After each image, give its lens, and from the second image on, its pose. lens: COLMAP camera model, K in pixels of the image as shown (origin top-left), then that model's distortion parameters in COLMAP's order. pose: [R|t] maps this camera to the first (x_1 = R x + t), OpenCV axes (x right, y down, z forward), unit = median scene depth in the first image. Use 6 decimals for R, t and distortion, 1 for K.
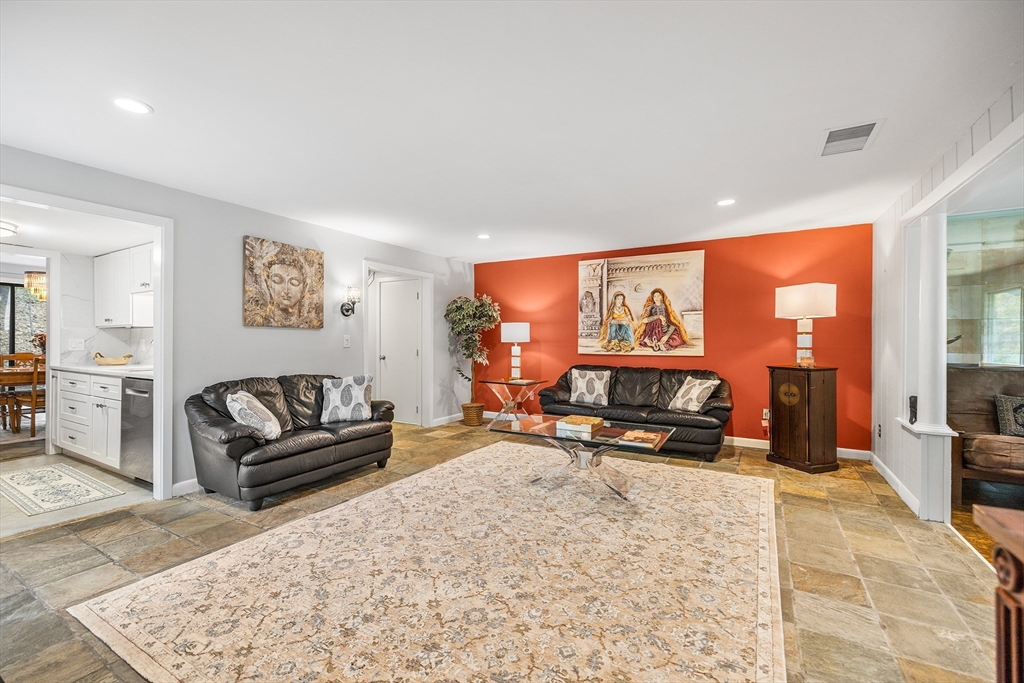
lens RADIAL K [[427.0, 0, 510.4], [0, 427.0, 342.7], [0, 0, 1]] dist [0.003690, -0.001467]
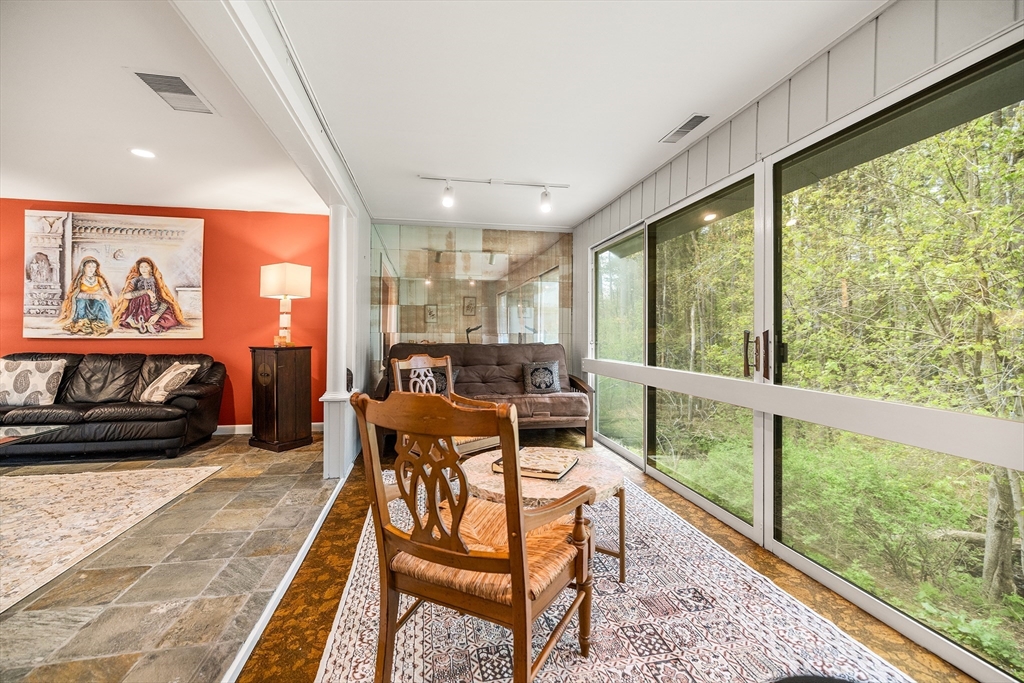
lens RADIAL K [[427.0, 0, 500.9], [0, 427.0, 336.6], [0, 0, 1]] dist [0.003690, -0.001467]
pose [[0.766830, -0.002589, 0.641845, 0.344564], [0.001467, 0.999996, 0.002281, 0.025223], [-0.641849, -0.000808, 0.766831, -0.077507]]
